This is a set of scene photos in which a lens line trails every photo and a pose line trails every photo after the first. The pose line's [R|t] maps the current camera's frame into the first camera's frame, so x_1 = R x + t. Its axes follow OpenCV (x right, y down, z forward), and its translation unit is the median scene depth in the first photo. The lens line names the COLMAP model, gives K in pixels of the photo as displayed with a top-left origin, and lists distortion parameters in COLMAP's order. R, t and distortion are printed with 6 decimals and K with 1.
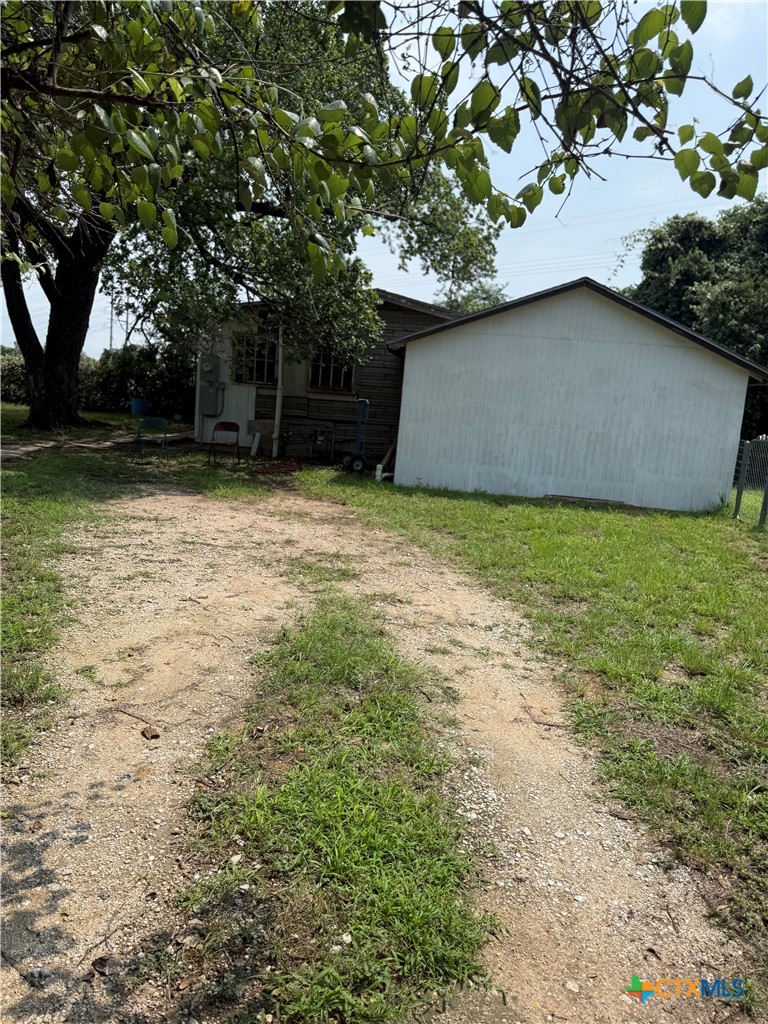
lens RADIAL K [[721.5, 0, 378.8], [0, 721.5, 508.6], [0, 0, 1]] dist [0.057161, -0.075096]
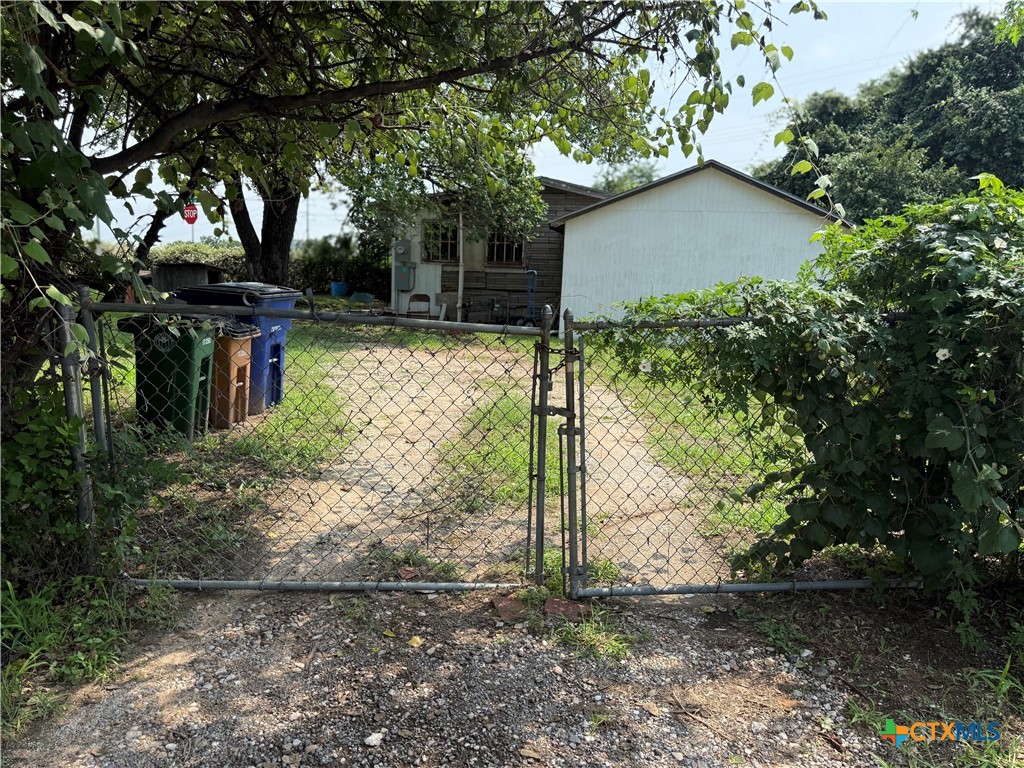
lens RADIAL K [[721.5, 0, 530.4], [0, 721.5, 398.7], [0, 0, 1]] dist [0.057161, -0.075096]
pose [[0.998505, -0.037553, -0.039710, 0.014109], [0.038086, 0.999193, 0.012755, 0.041142], [0.039199, -0.014248, 0.999130, -0.178150]]
